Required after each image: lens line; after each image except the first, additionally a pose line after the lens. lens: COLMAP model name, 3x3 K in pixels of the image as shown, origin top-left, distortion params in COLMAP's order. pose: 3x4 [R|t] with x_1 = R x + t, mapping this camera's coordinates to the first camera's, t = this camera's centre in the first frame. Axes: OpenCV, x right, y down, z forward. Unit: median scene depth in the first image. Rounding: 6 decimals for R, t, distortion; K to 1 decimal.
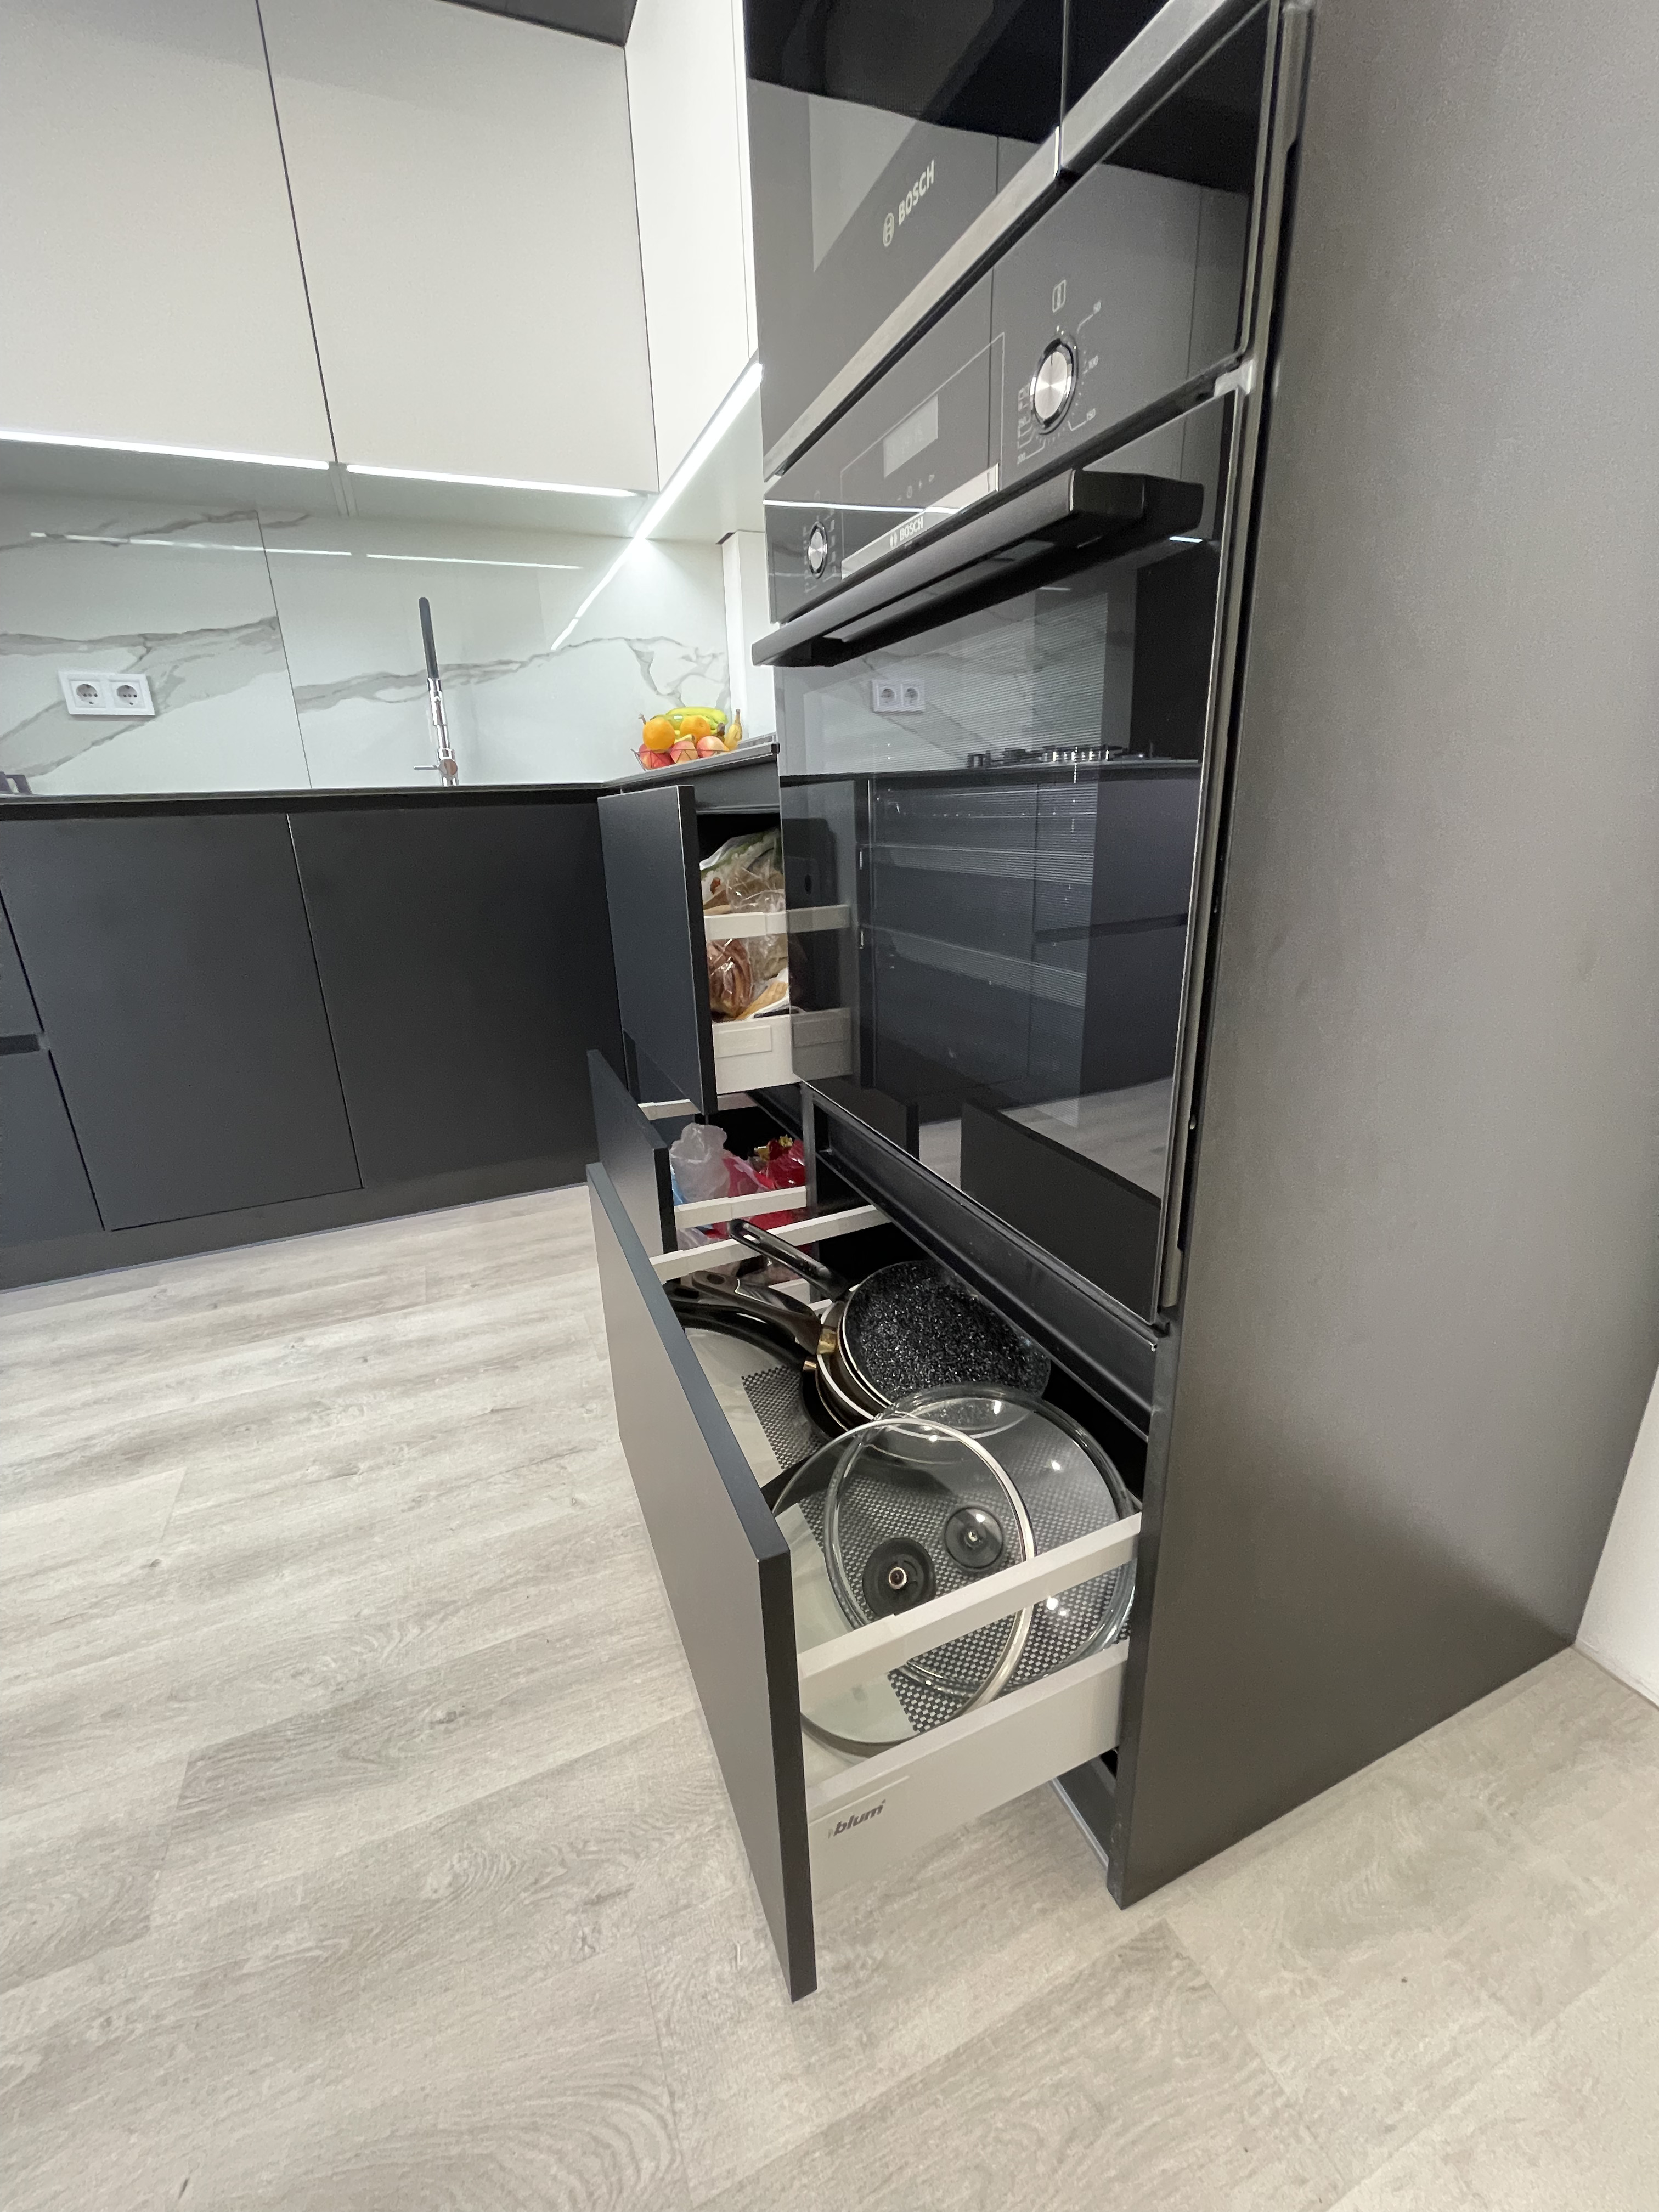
lens RADIAL K [[888.2, 0, 819.4], [0, 888.2, 1095.7], [0, 0, 1]] dist [-0.001673, 0.000644]
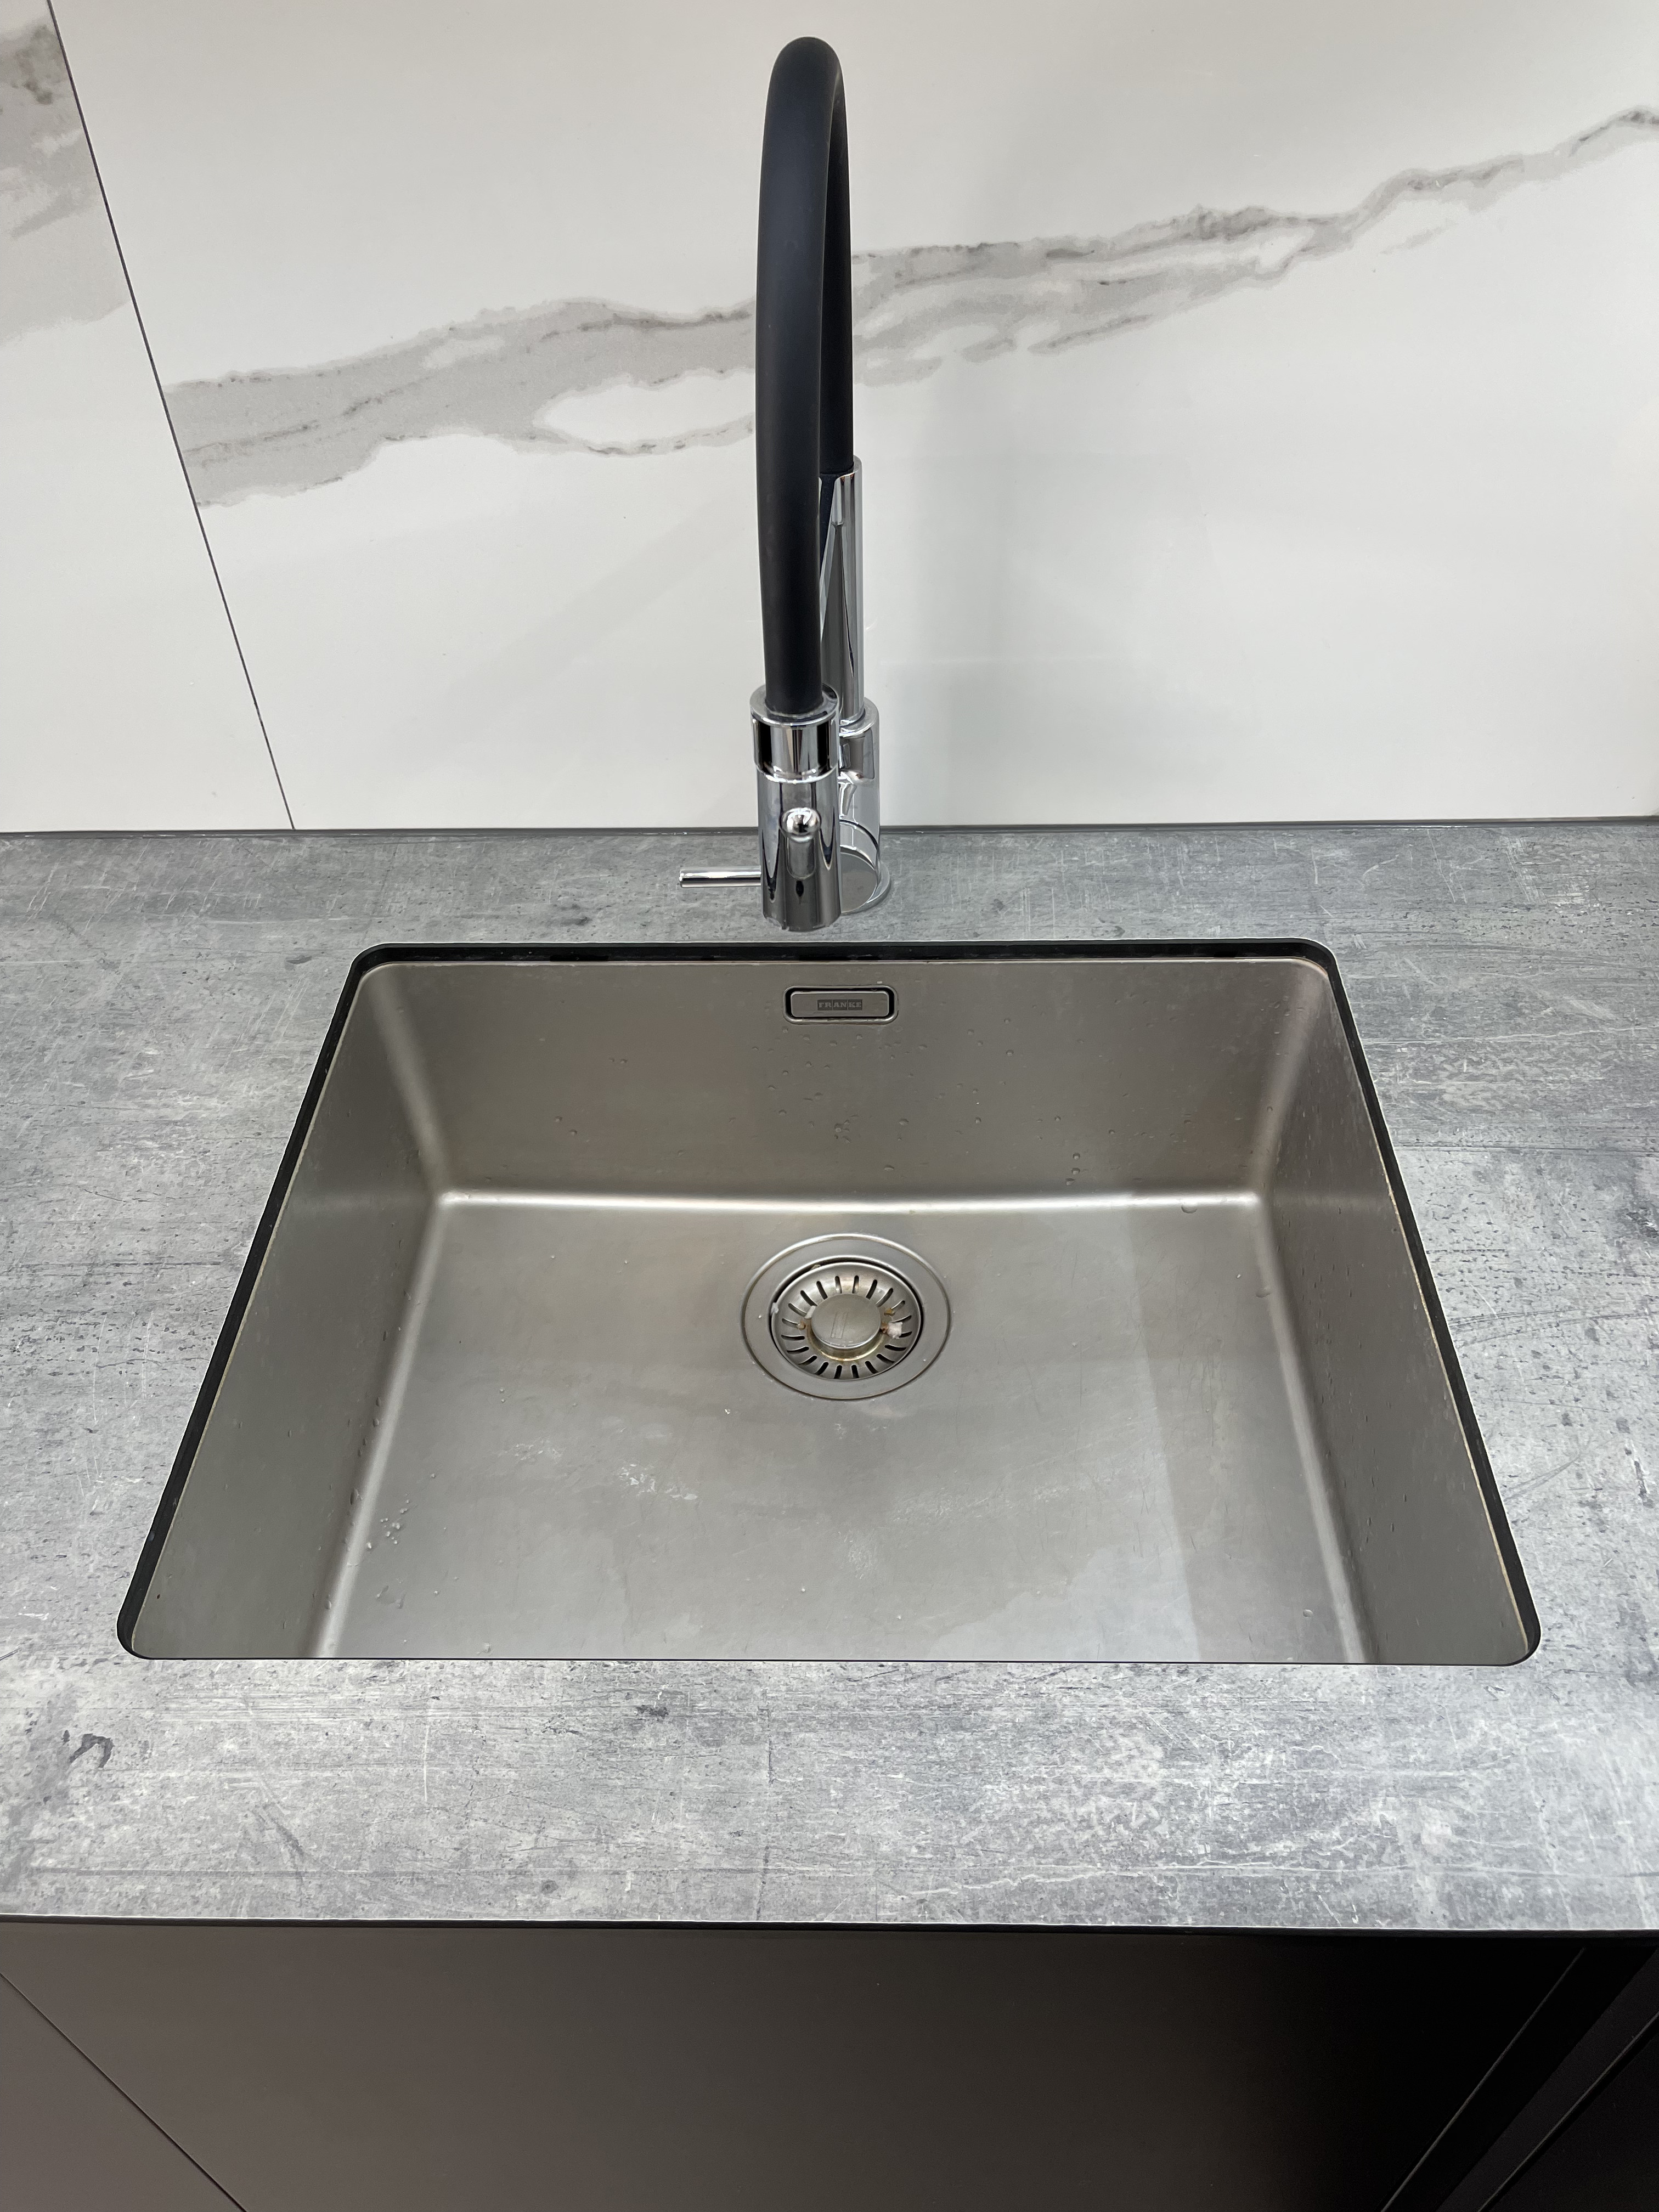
lens RADIAL K [[1650.8, 0, 843.0], [0, 1650.8, 1107.3], [0, 0, 1]] dist [0.023161, -0.058753]
pose [[0.915003, 0.290551, -0.279908, -0.397720], [-0.138467, 0.877814, 0.458551, -0.667699], [0.378940, -0.380817, 0.843435, 0.893483]]
